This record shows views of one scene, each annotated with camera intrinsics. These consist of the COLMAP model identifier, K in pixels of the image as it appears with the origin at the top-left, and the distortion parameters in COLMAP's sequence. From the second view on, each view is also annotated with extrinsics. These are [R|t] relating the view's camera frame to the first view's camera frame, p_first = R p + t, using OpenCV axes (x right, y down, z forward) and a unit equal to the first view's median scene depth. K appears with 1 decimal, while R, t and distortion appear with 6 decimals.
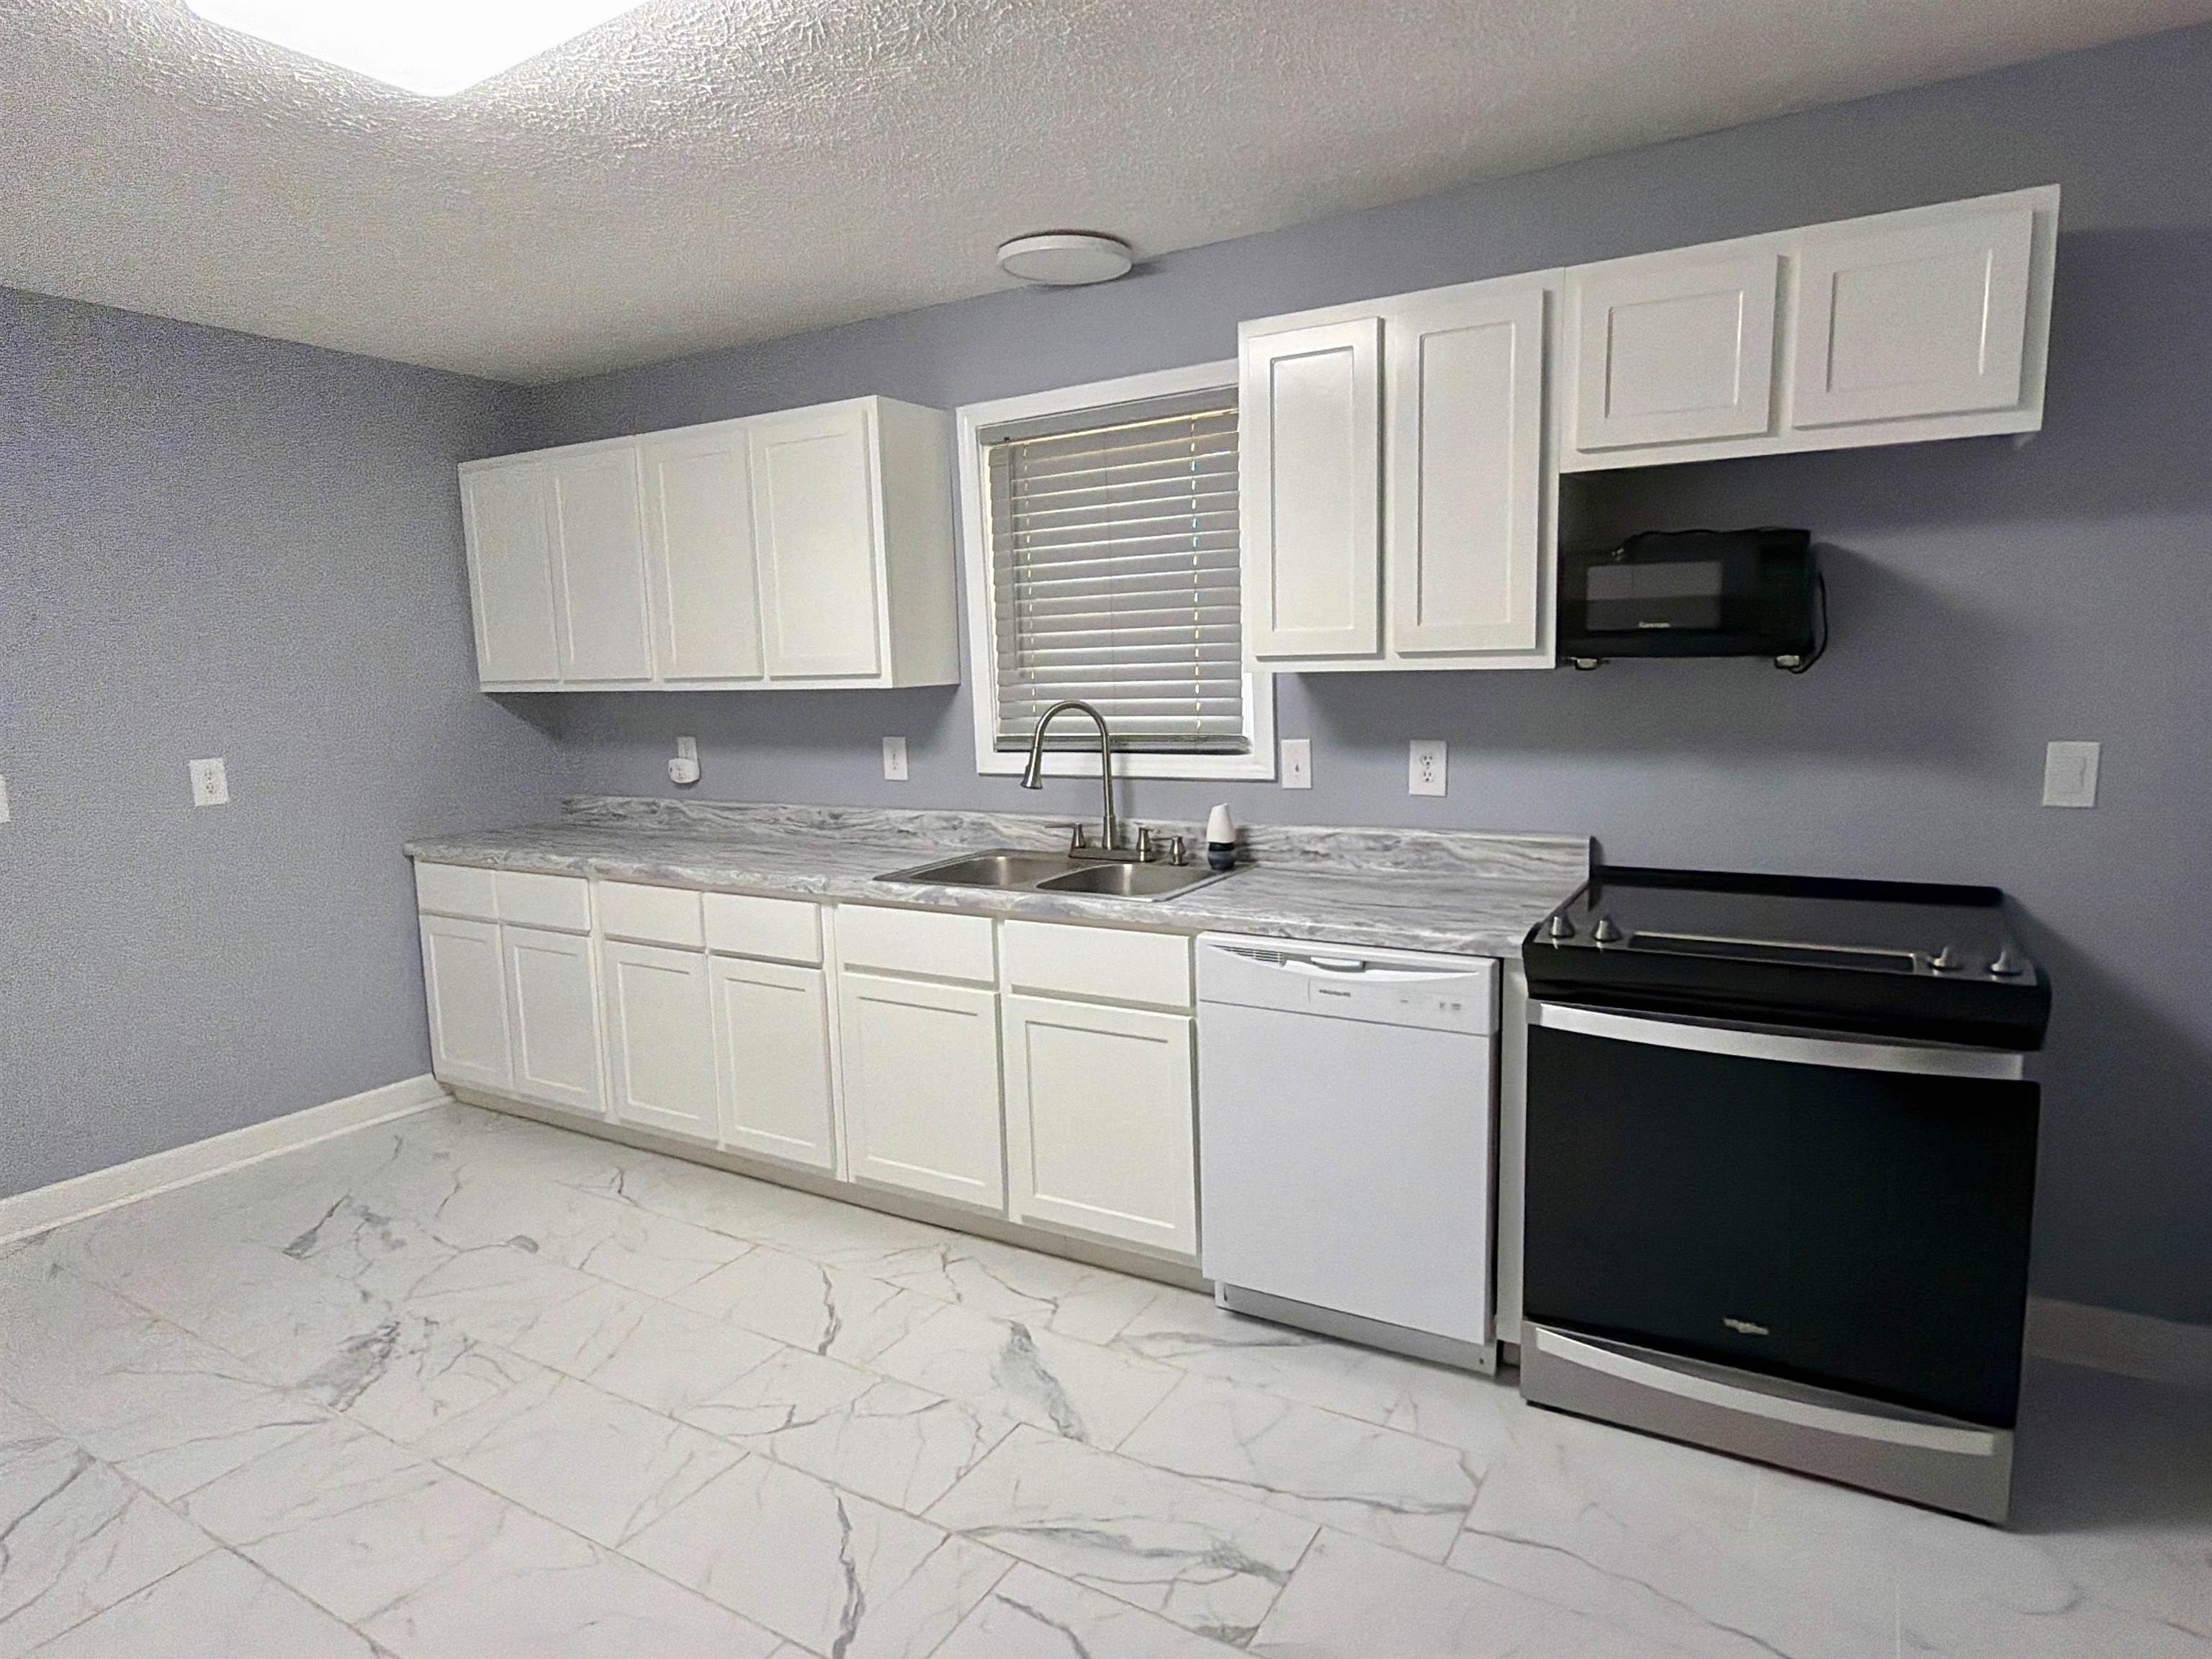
lens RADIAL K [[1270.0, 0, 1102.2], [0, 1270.0, 824.2], [0, 0, 1]] dist [0.017170, -0.010846]
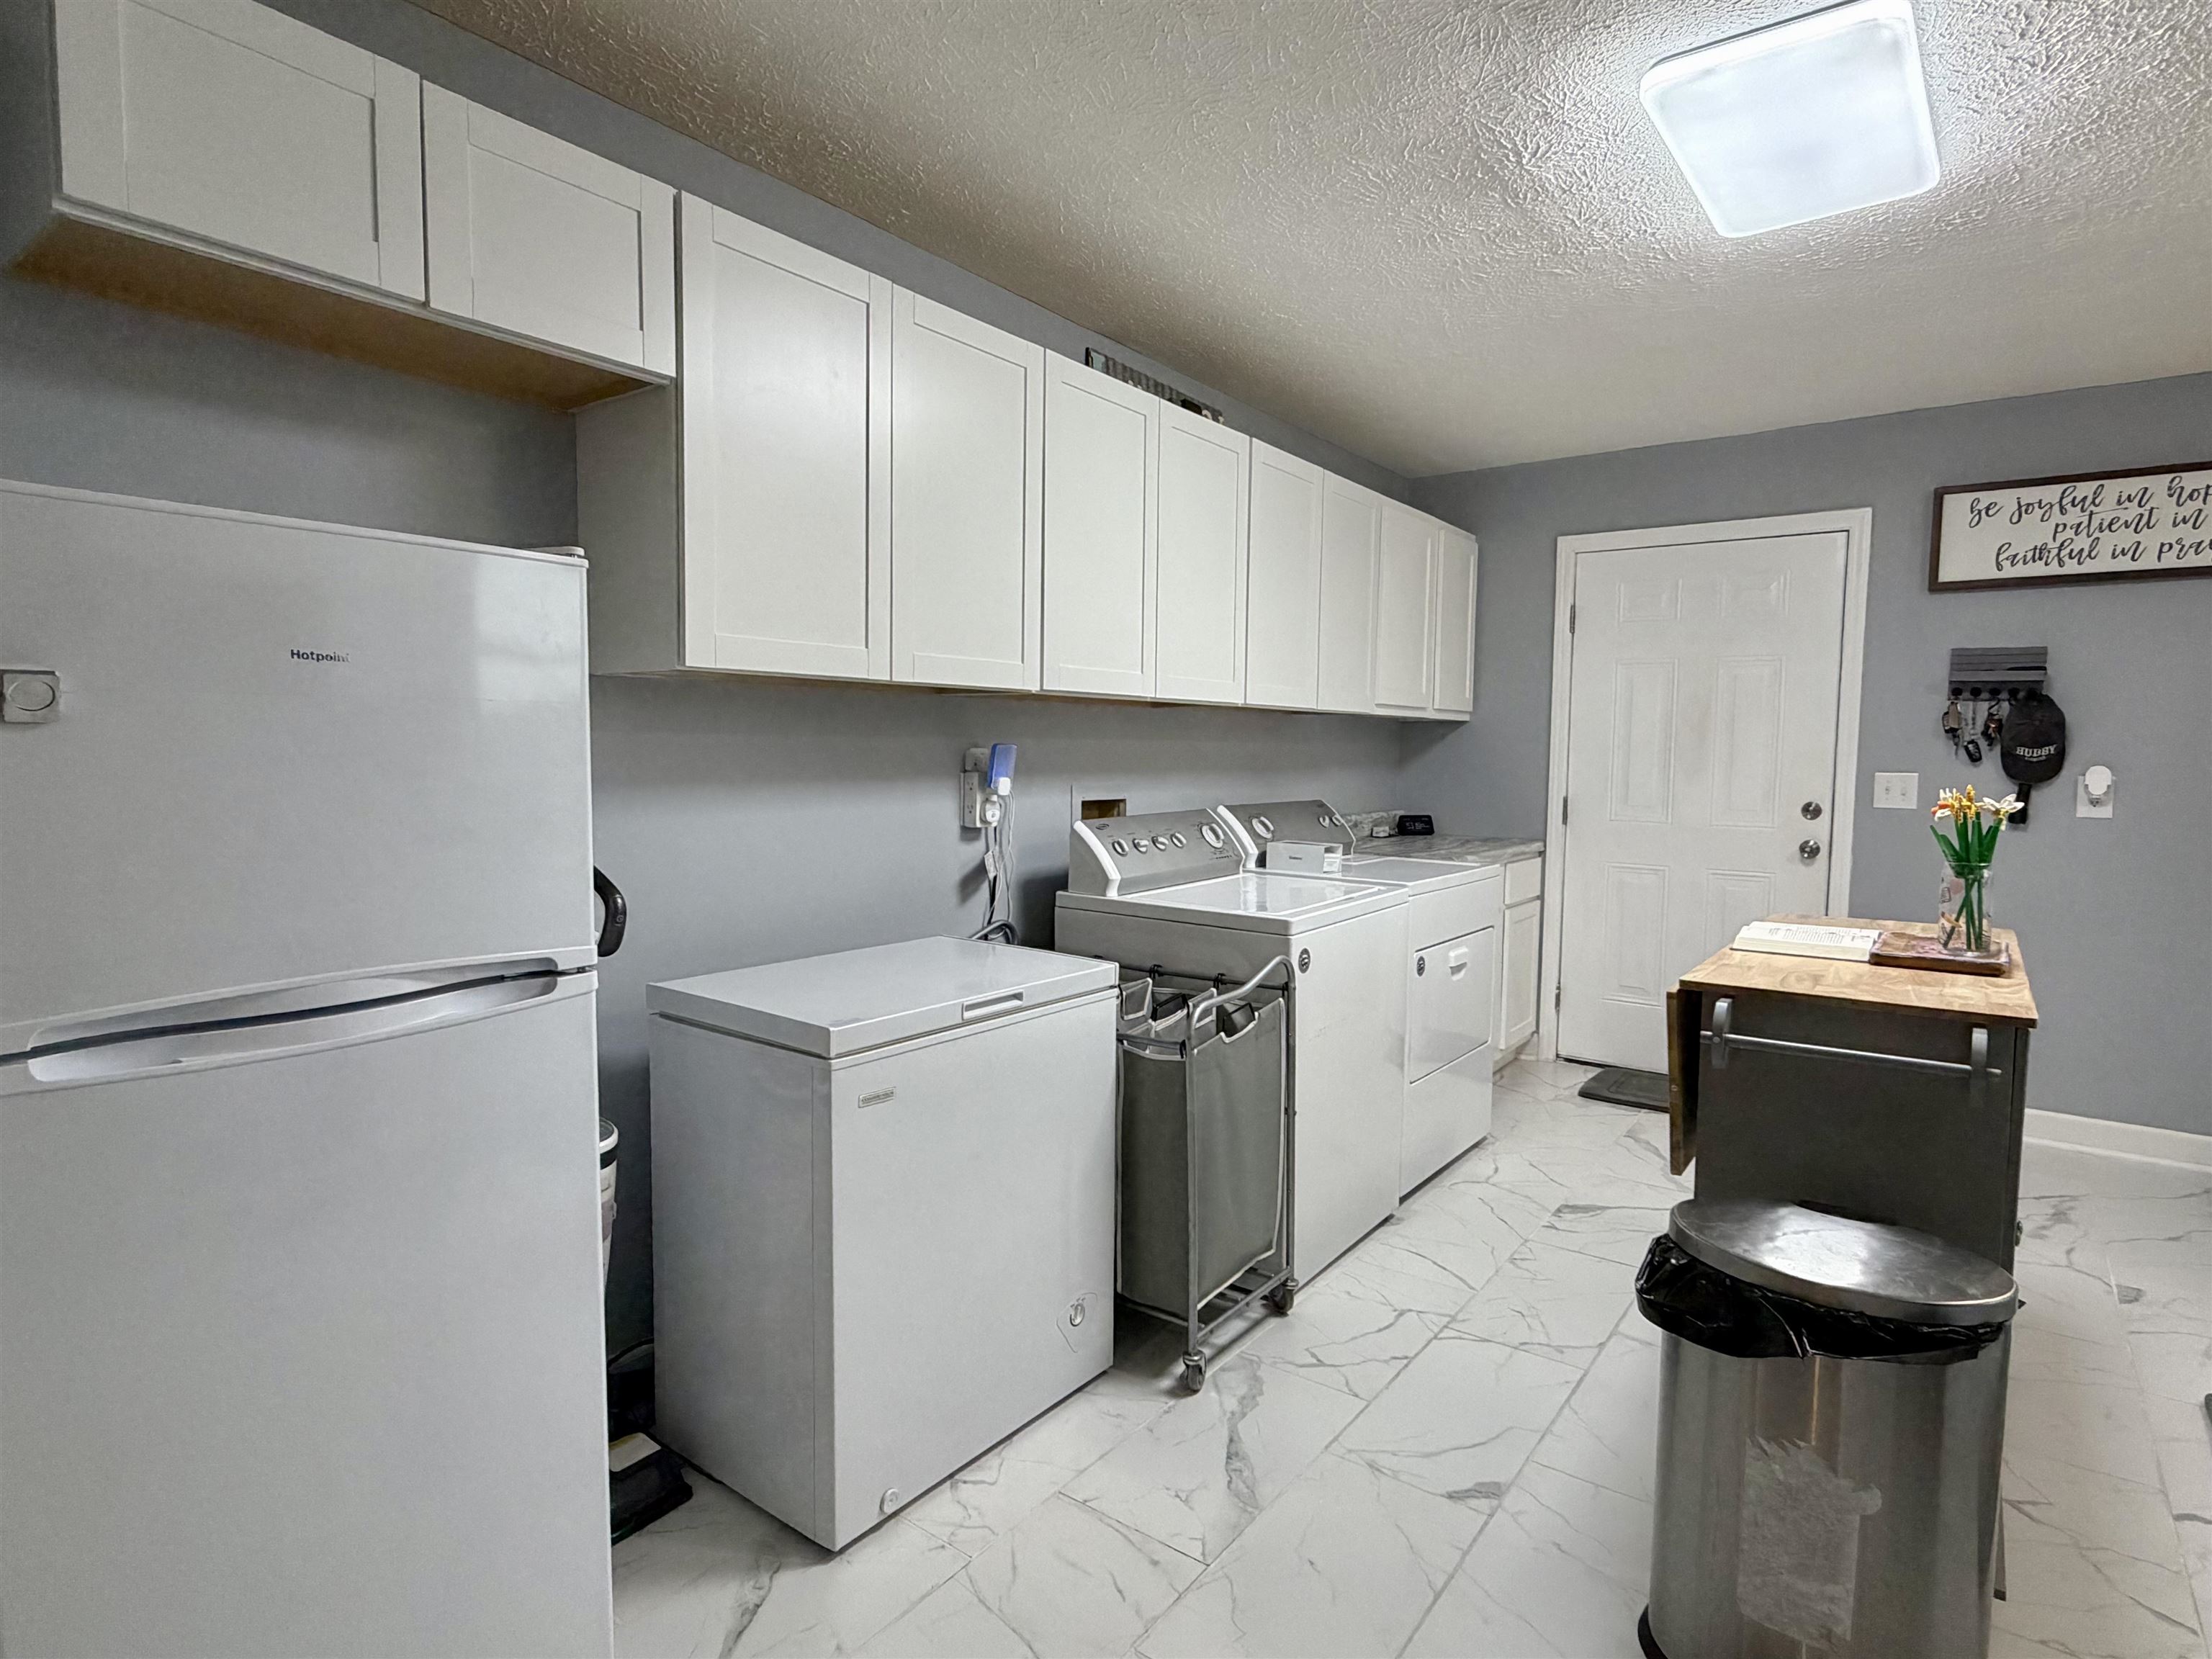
lens RADIAL K [[1193.5, 0, 1115.8], [0, 1193.5, 826.8], [0, 0, 1]] dist [0.011452, -0.003545]
pose [[-0.085594, 0.095001, -0.991791, 0.483445], [-0.139755, 0.984457, 0.106359, -0.001273], [0.986480, 0.147711, -0.070987, 0.286467]]
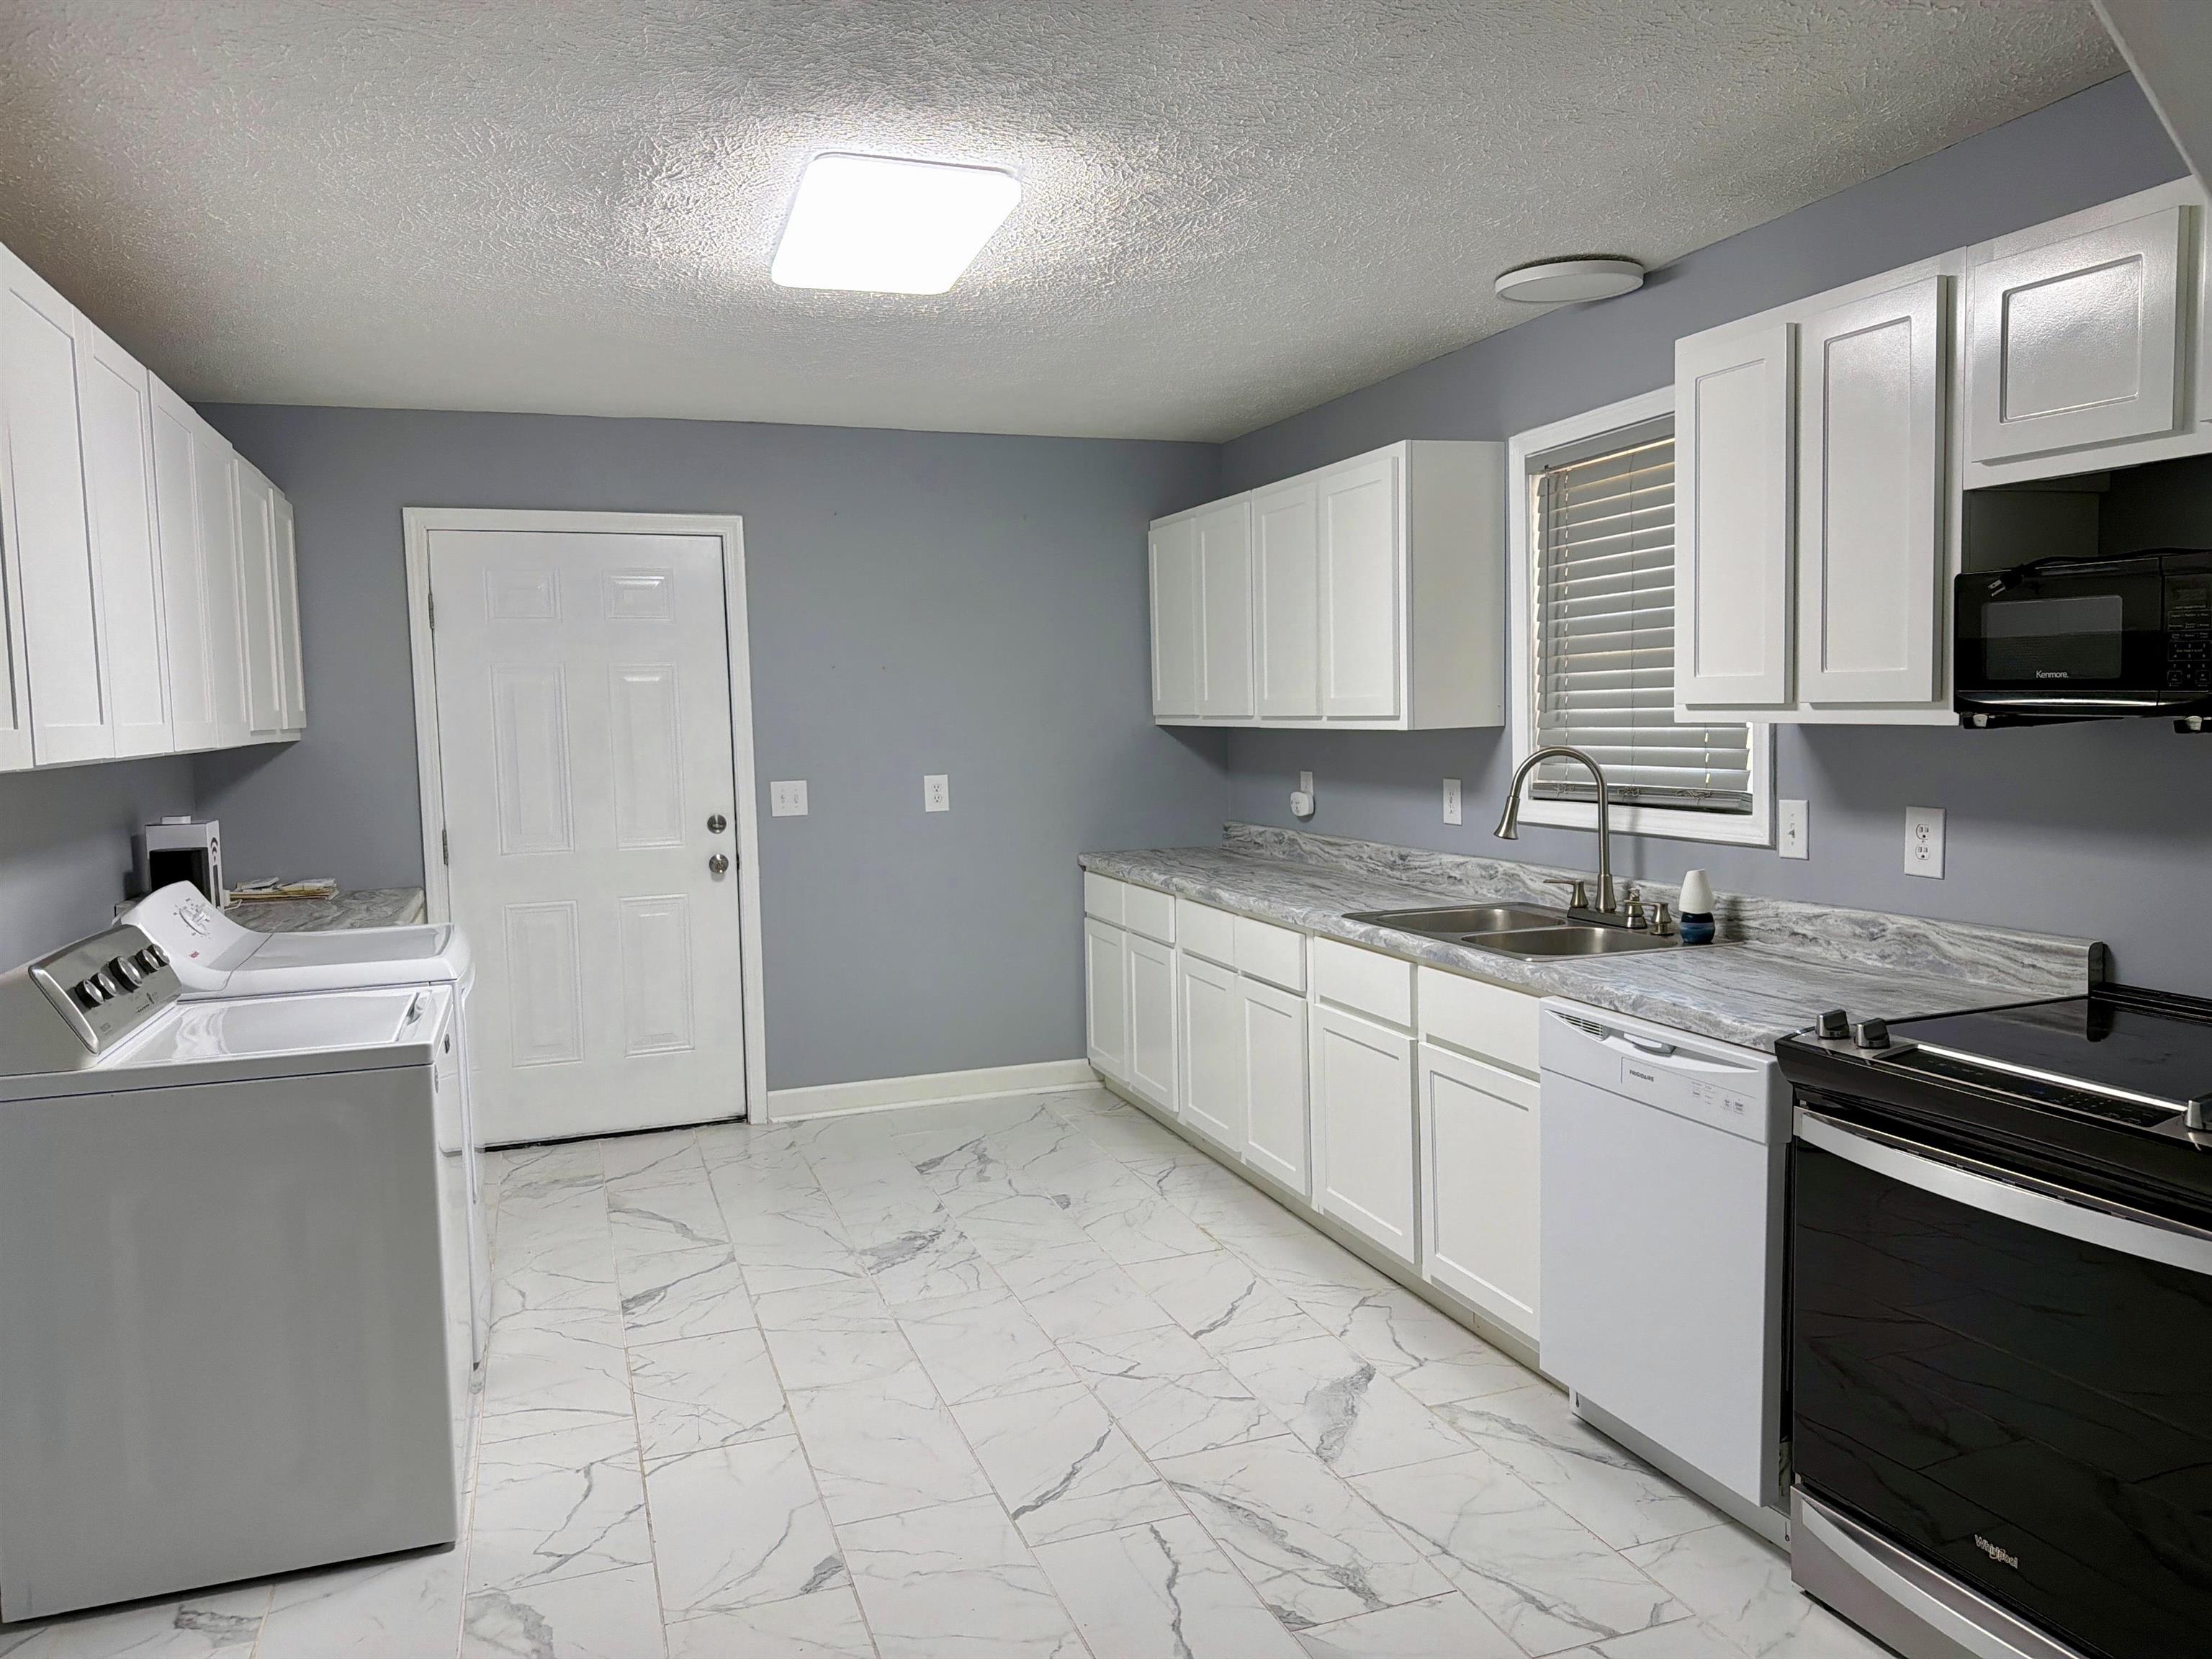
lens RADIAL K [[1557.1, 0, 1124.1], [0, 1557.1, 820.6], [0, 0, 1]] dist [0.049082, -0.046112]
pose [[0.780224, 0.056157, -0.622975, 0.479446], [-0.078769, 0.996854, -0.008792, -0.008832], [0.620521, 0.055931, 0.782193, -0.099864]]
